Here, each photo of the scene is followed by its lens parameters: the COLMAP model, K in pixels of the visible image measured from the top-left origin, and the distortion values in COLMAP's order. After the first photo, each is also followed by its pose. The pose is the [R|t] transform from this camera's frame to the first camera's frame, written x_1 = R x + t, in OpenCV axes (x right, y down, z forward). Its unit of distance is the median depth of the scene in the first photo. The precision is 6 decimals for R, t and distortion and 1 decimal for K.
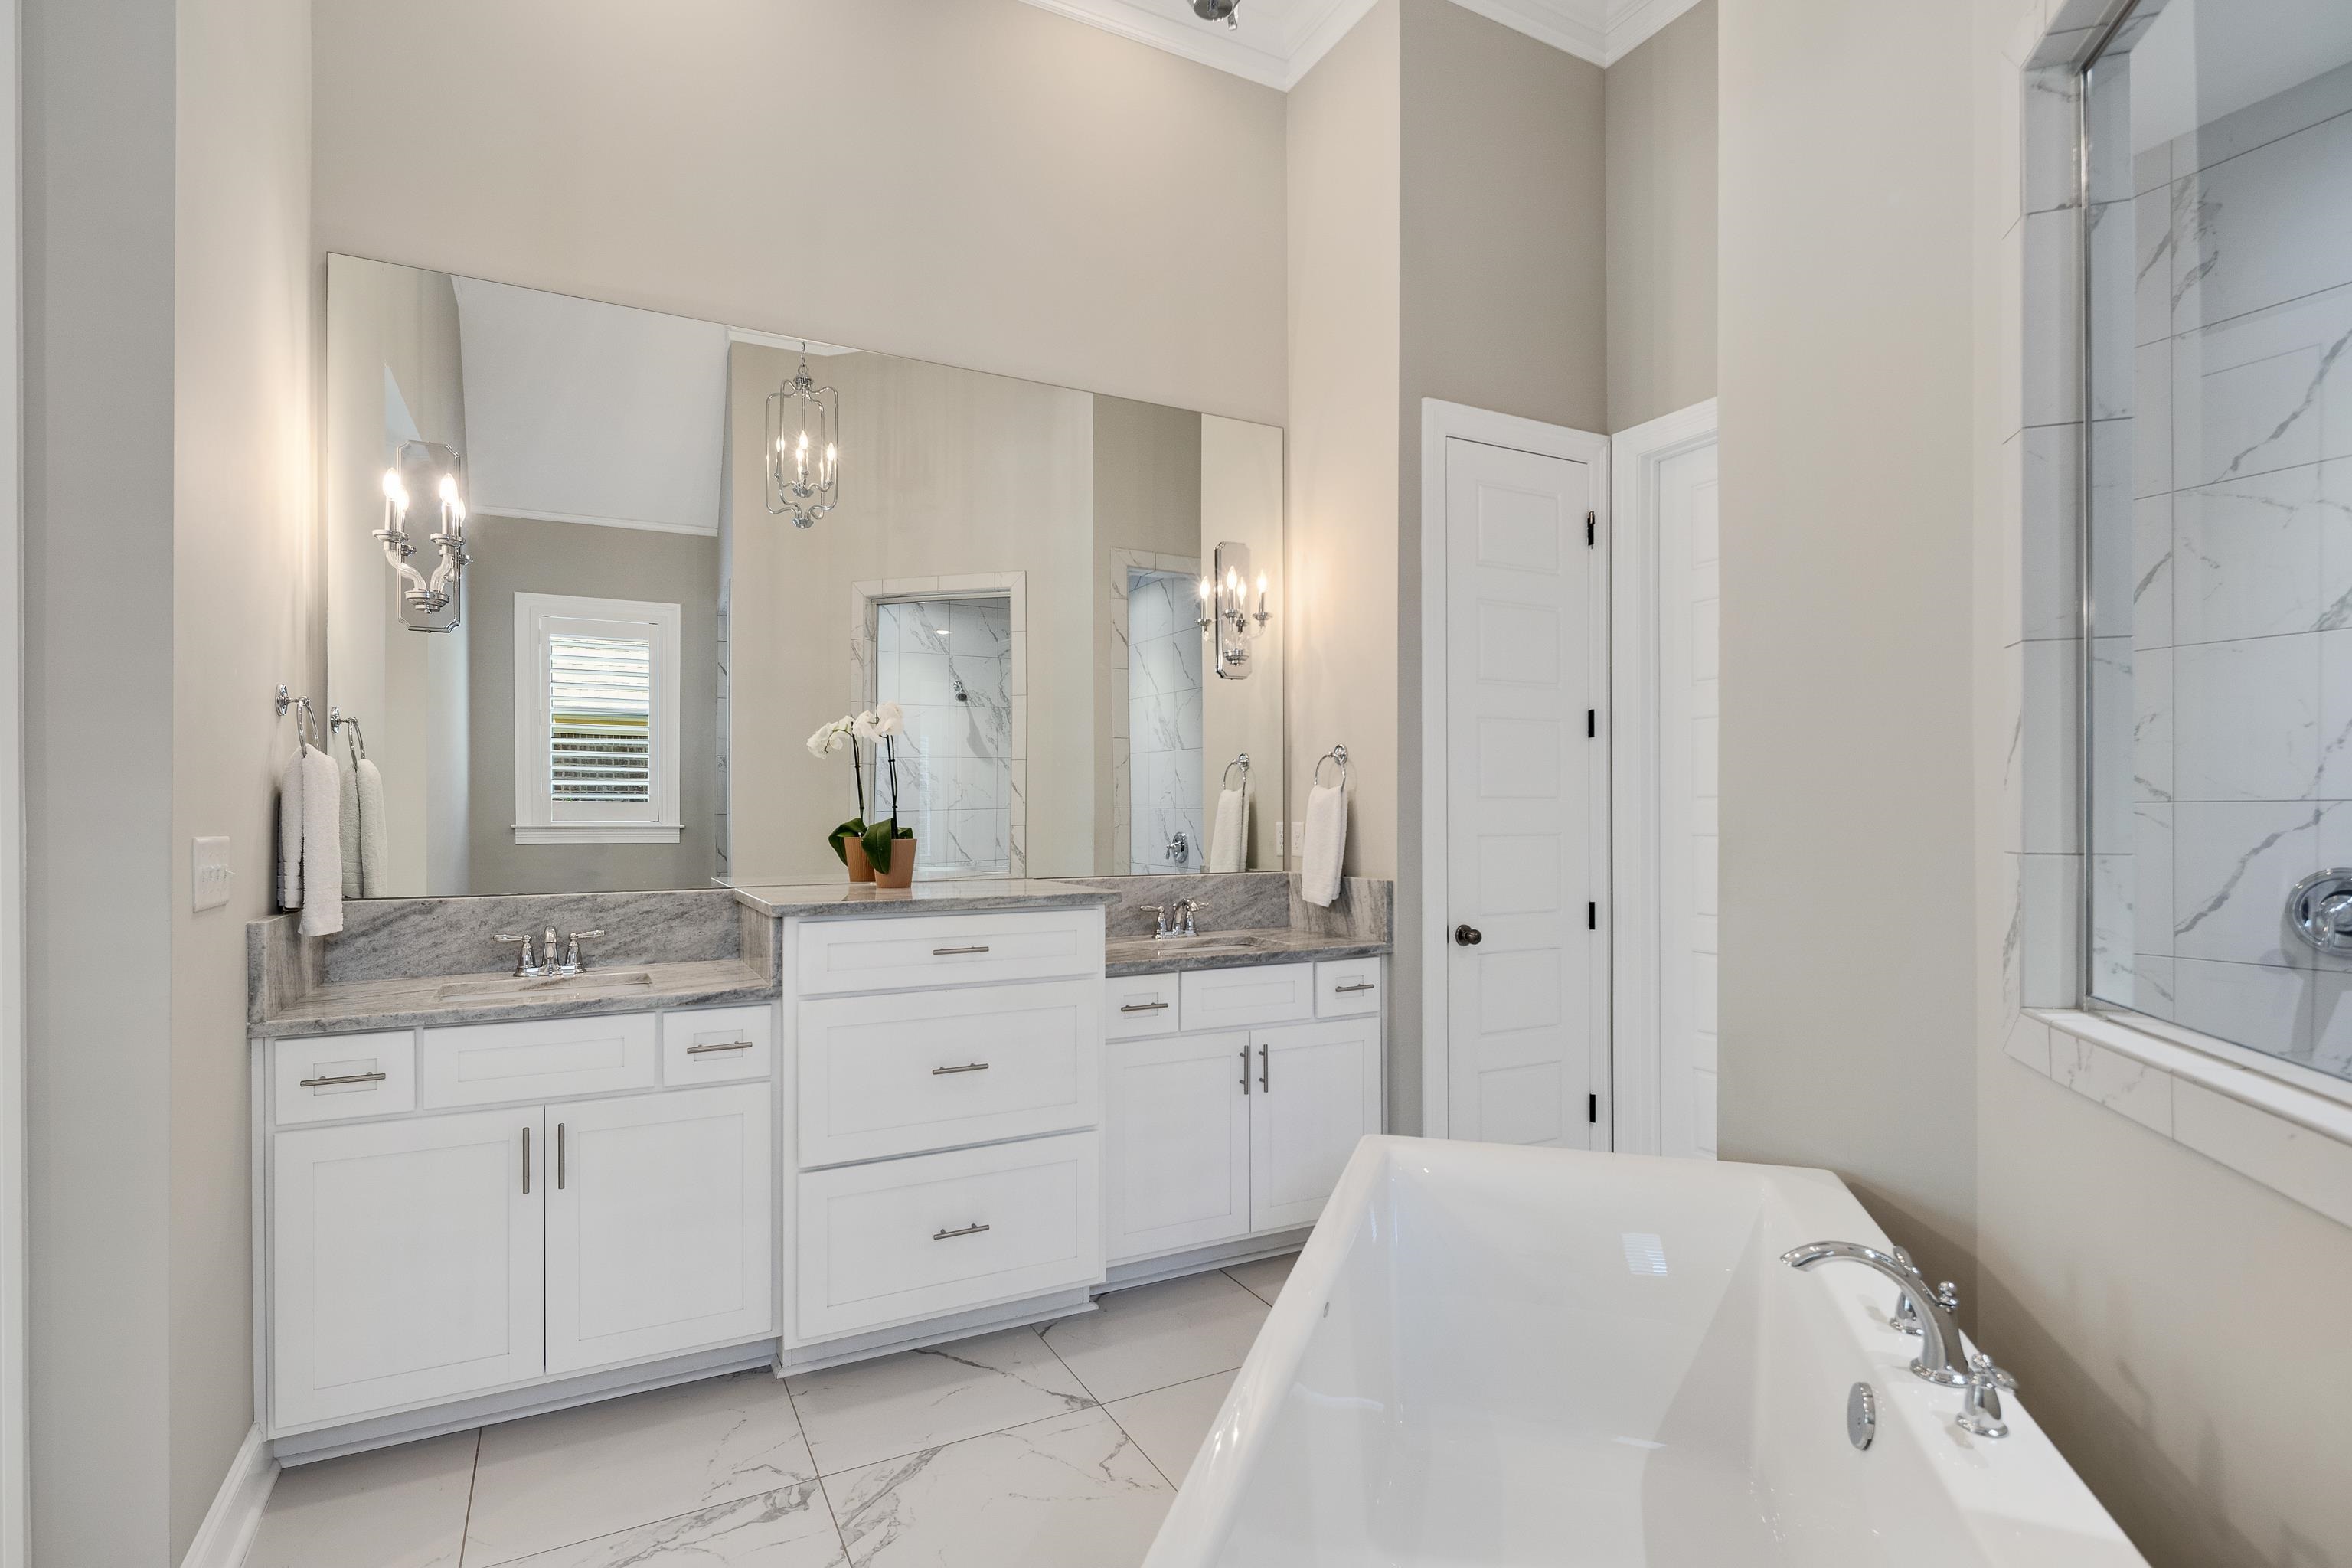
lens RADIAL K [[1135.2, 0, 1169.6], [0, 1135.2, 770.2], [0, 0, 1]] dist [0.000064, 0.001091]
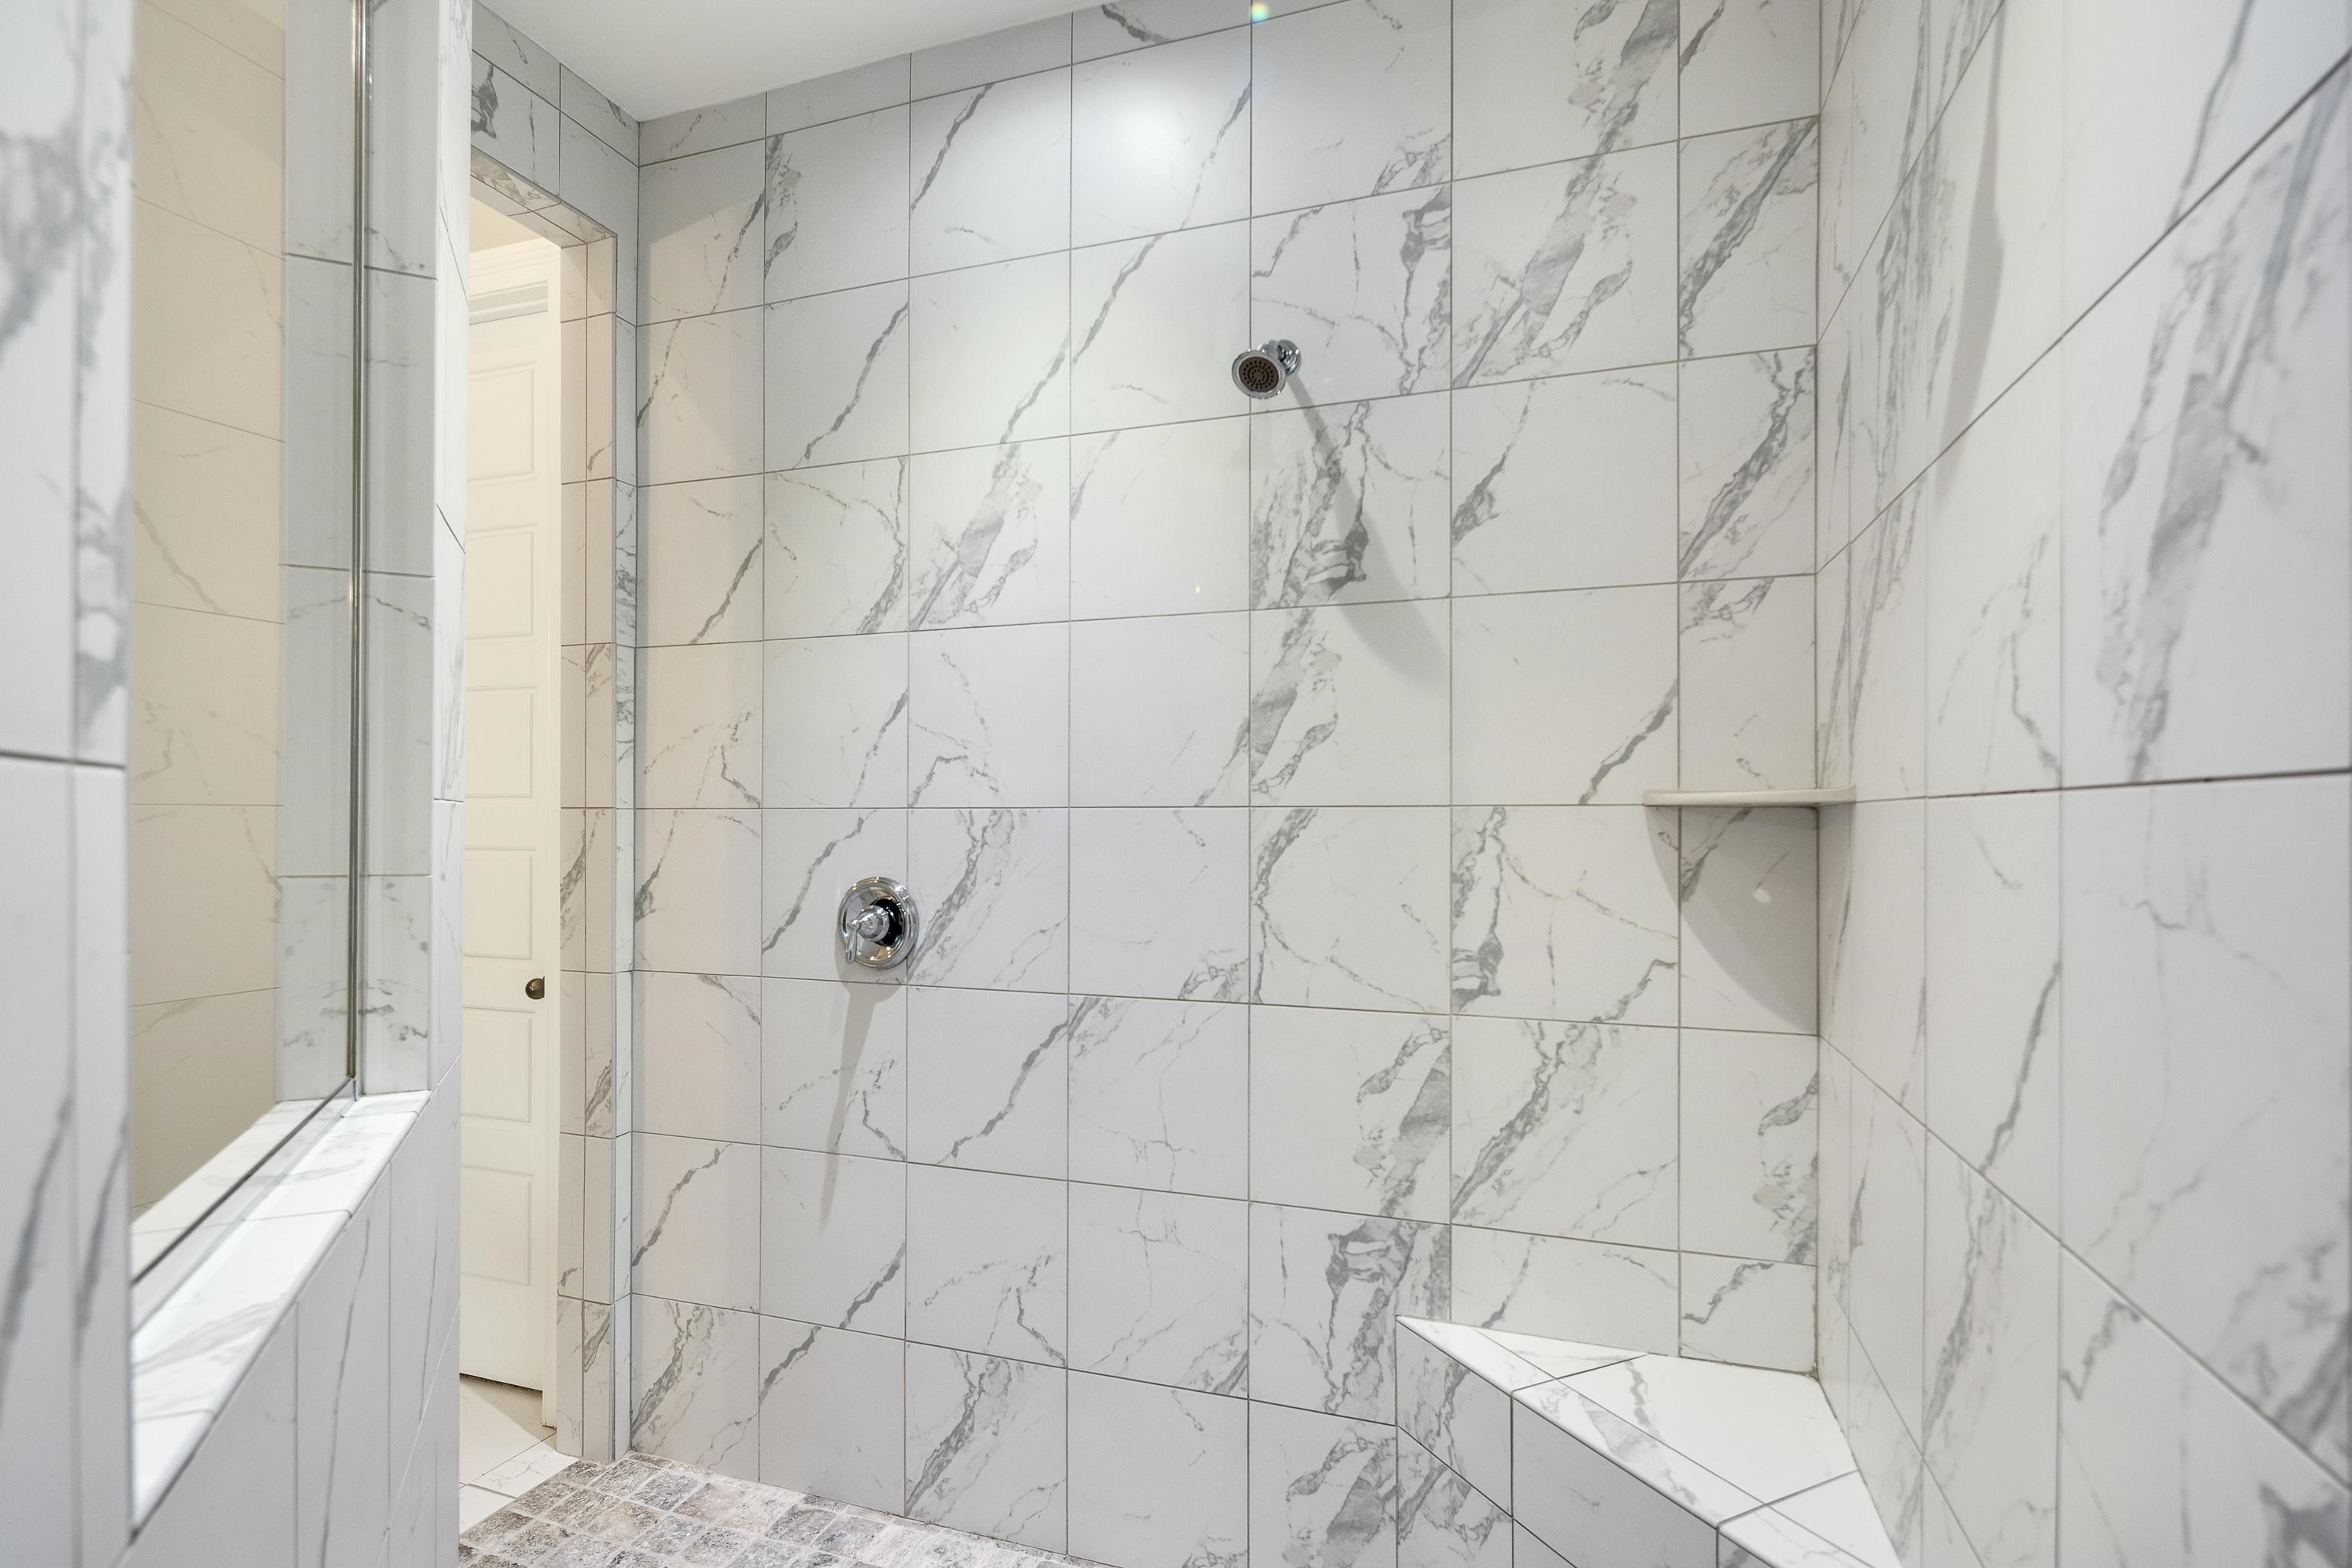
lens RADIAL K [[1135.2, 0, 1169.6], [0, 1135.2, 770.2], [0, 0, 1]] dist [0.000064, 0.001091]
pose [[0.730388, 0.032995, 0.682235, 0.522210], [-0.026282, 0.999450, -0.020199, 0.006598], [-0.682527, -0.003177, 0.730853, 0.102990]]
